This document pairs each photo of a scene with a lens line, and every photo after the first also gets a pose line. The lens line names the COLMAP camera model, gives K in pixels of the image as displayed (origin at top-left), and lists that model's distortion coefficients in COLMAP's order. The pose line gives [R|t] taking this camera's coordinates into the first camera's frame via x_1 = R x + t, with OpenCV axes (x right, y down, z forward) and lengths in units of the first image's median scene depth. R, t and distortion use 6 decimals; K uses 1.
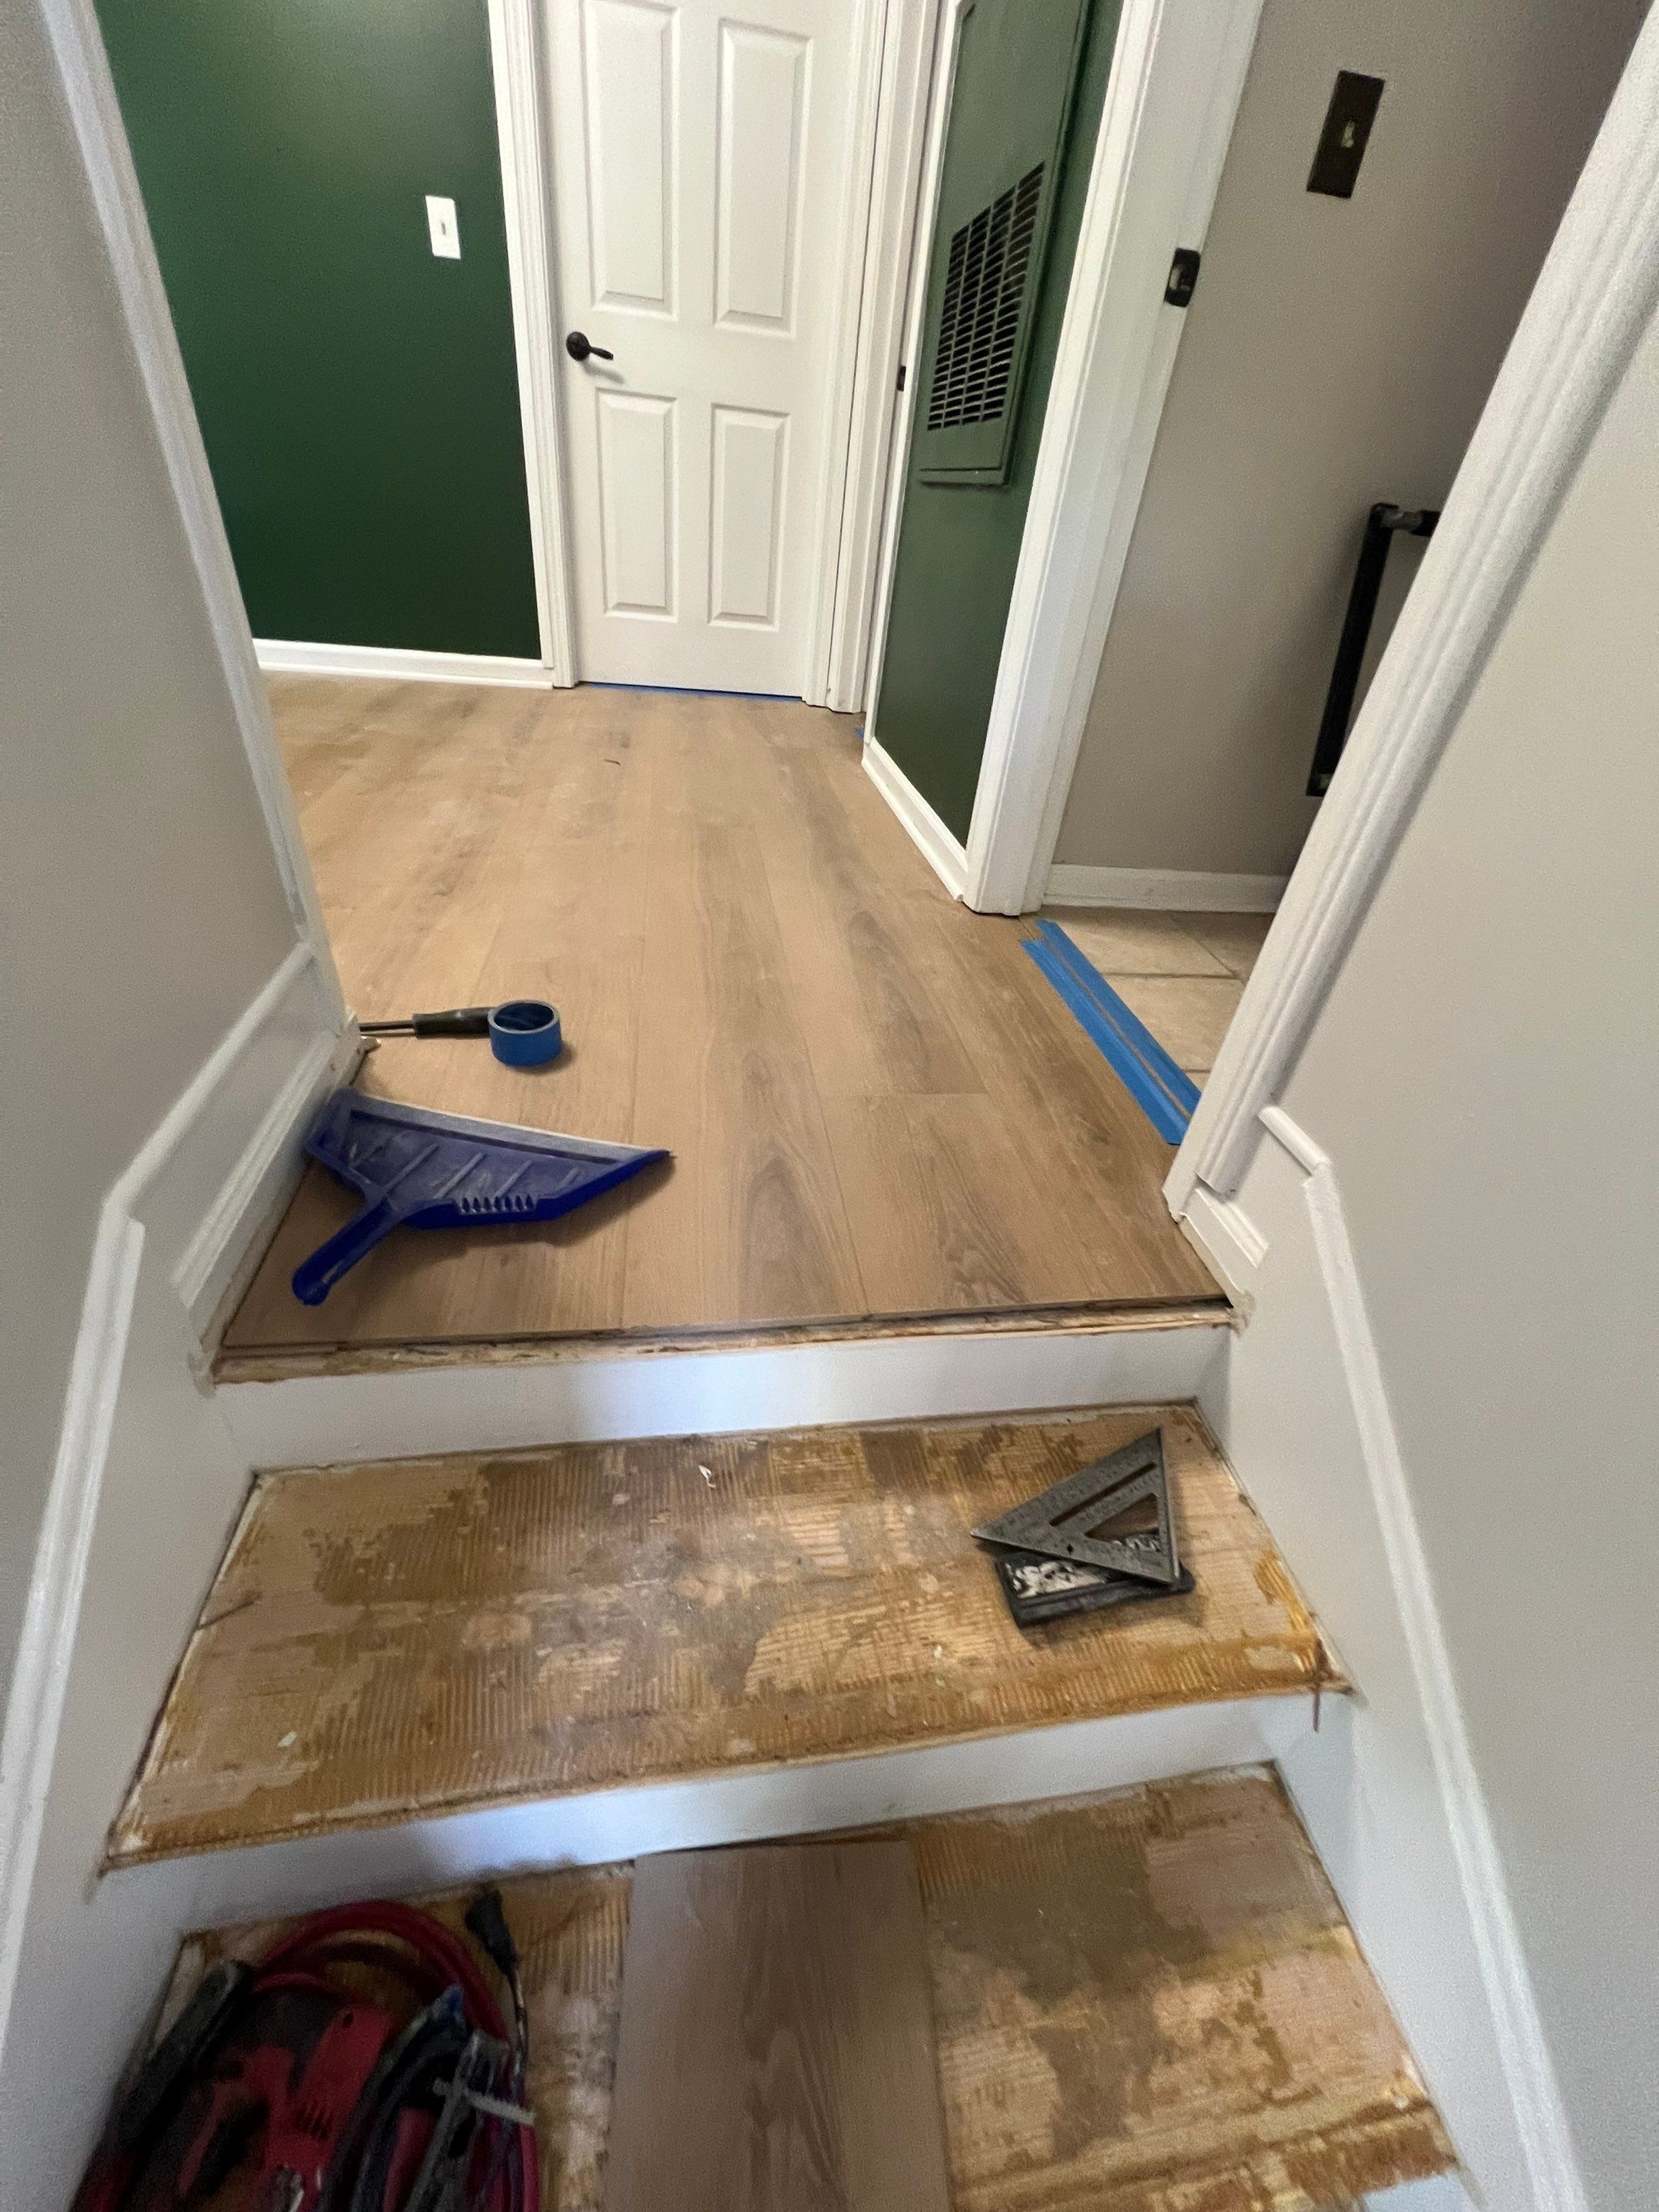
lens RADIAL K [[871.6, 0, 826.3], [0, 871.6, 1095.3], [0, 0, 1]] dist [-0.001969, 0.000840]
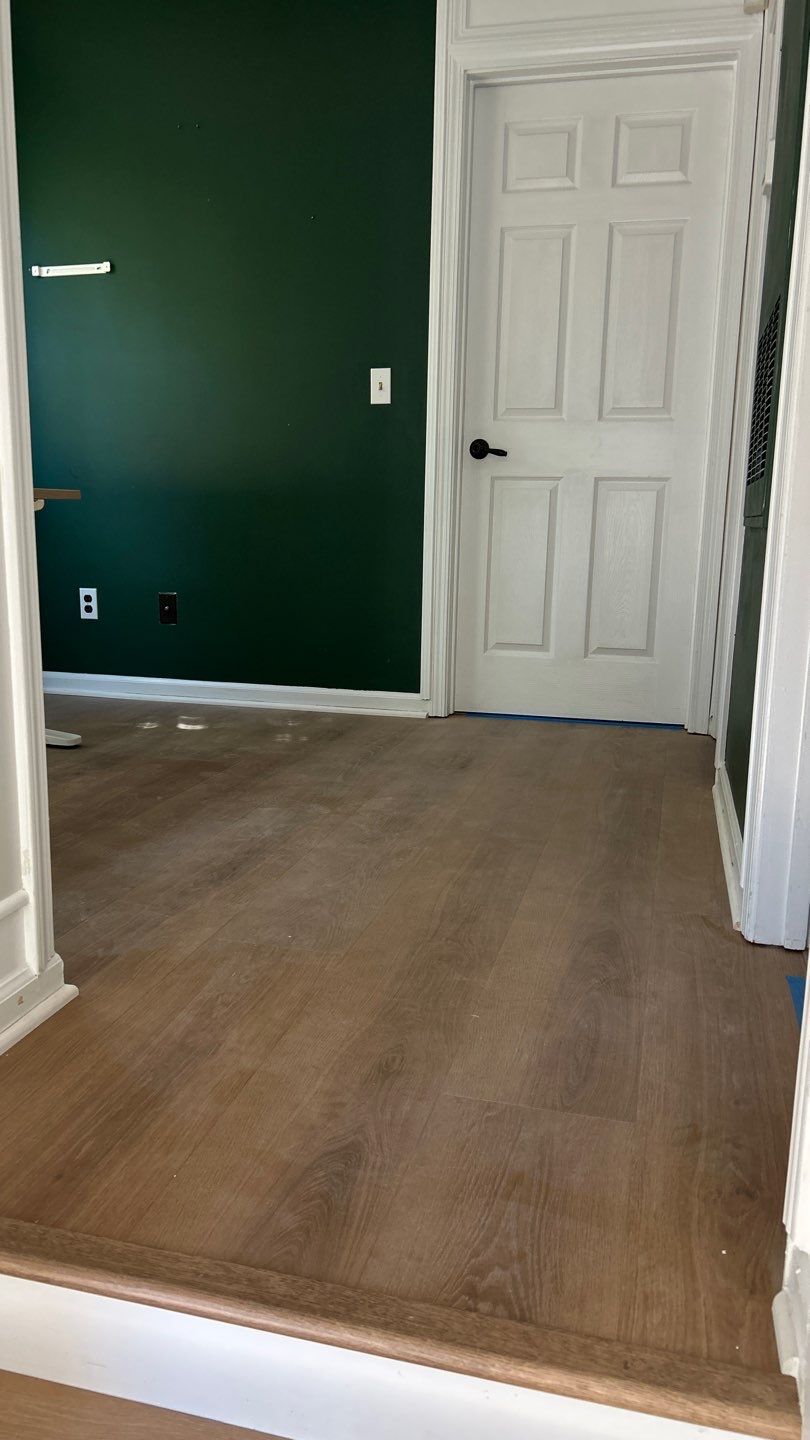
lens RADIAL K [[1069.4, 0, 405.4], [0, 1069.4, 719.1], [0, 0, 1]] dist [0.057053, -0.073181]
pose [[0.919461, -0.005103, -0.393149, 0.255144], [-0.164001, 0.903800, -0.395284, 0.061396], [0.357345, 0.427925, 0.830172, -0.091994]]
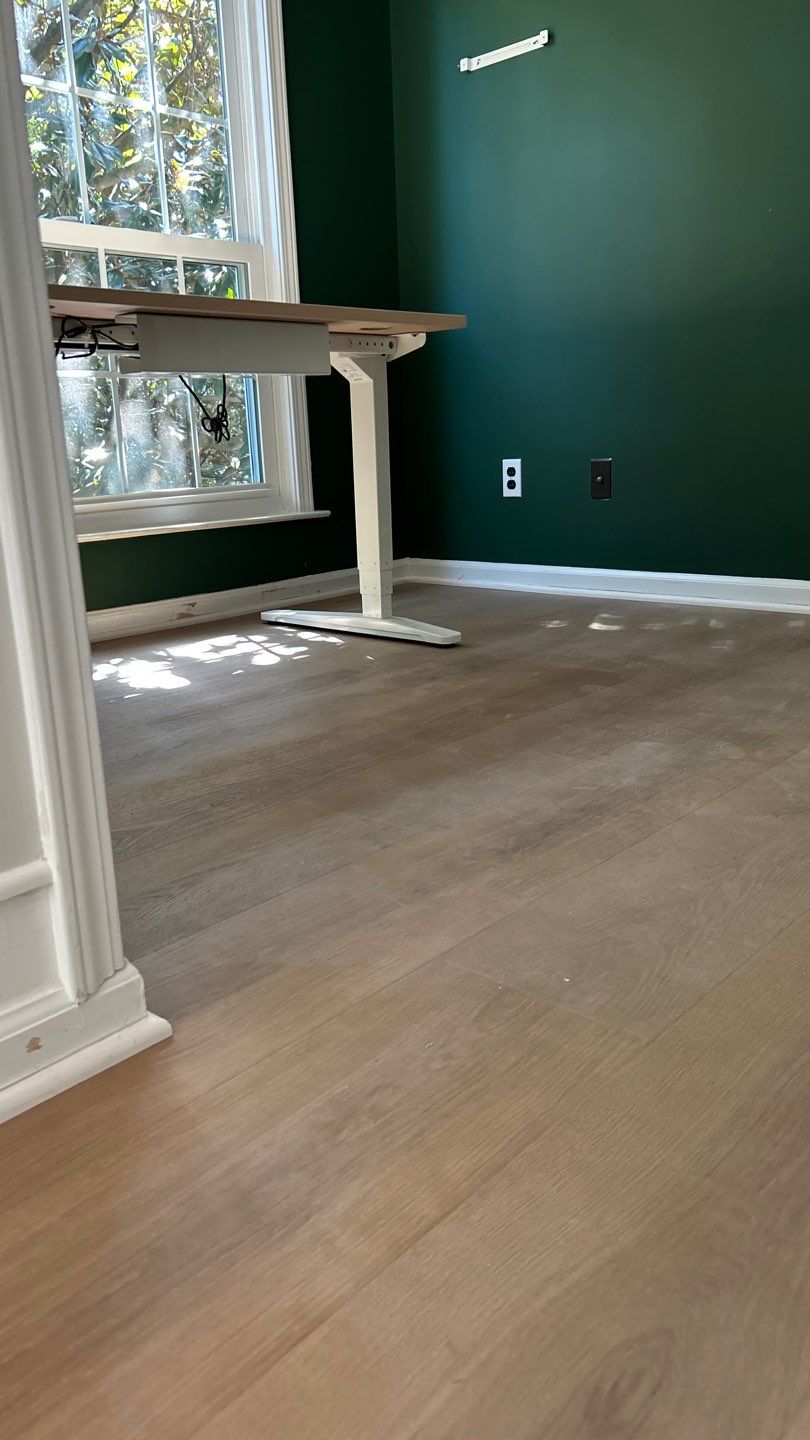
lens RADIAL K [[1069.4, 0, 395.4], [0, 1069.4, 720.7], [0, 0, 1]] dist [0.057053, -0.073181]
pose [[0.626210, 0.087381, -0.774742, 0.136504], [-0.361551, 0.912940, -0.189268, -0.110902], [0.690755, 0.398630, 0.603284, 0.311609]]
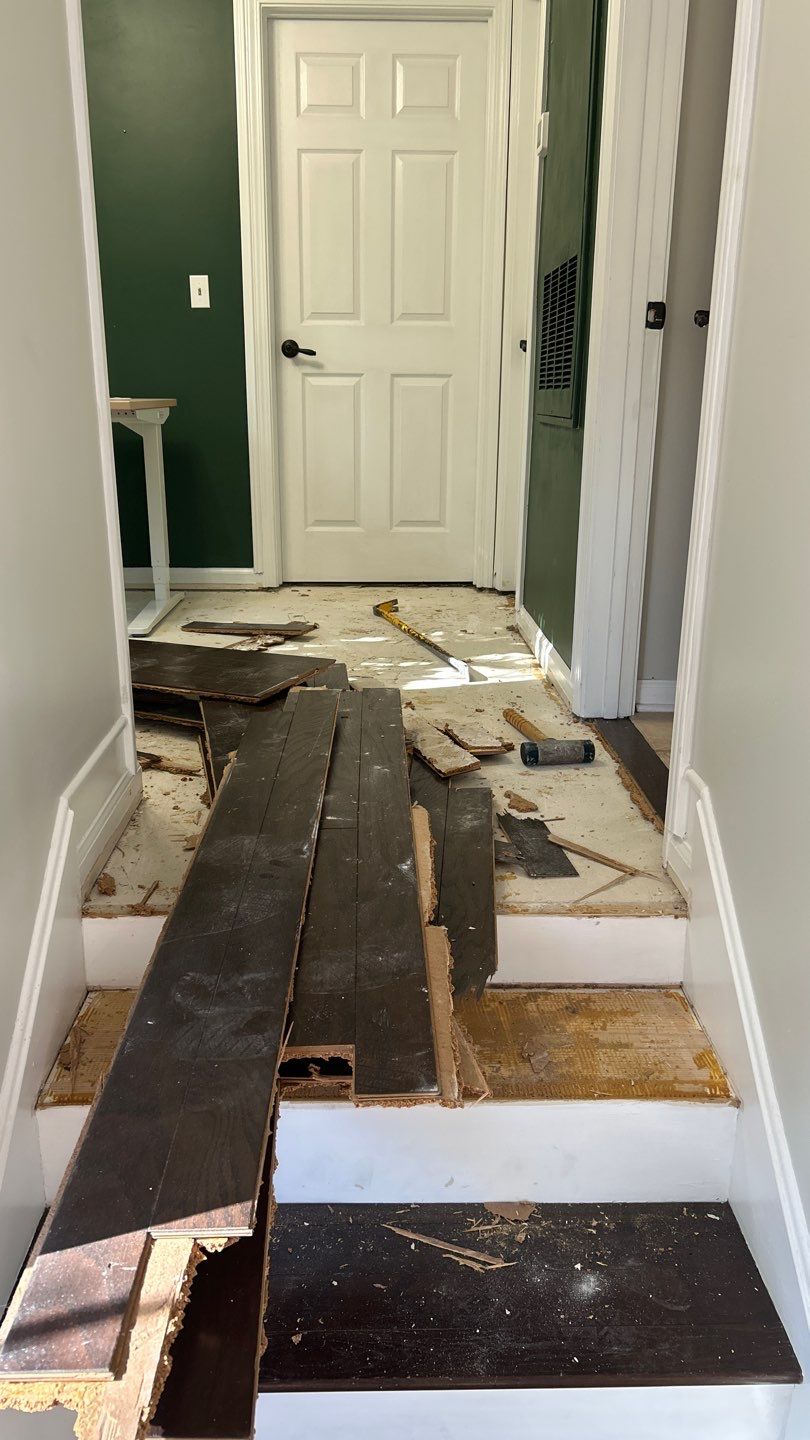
lens RADIAL K [[1069.4, 0, 400.9], [0, 1069.4, 710.7], [0, 0, 1]] dist [0.057053, -0.073181]
pose [[0.987771, -0.052355, -0.146856, 0.128177], [0.002875, 0.947887, -0.318594, 0.251479], [0.155883, 0.314276, 0.936446, -0.459397]]
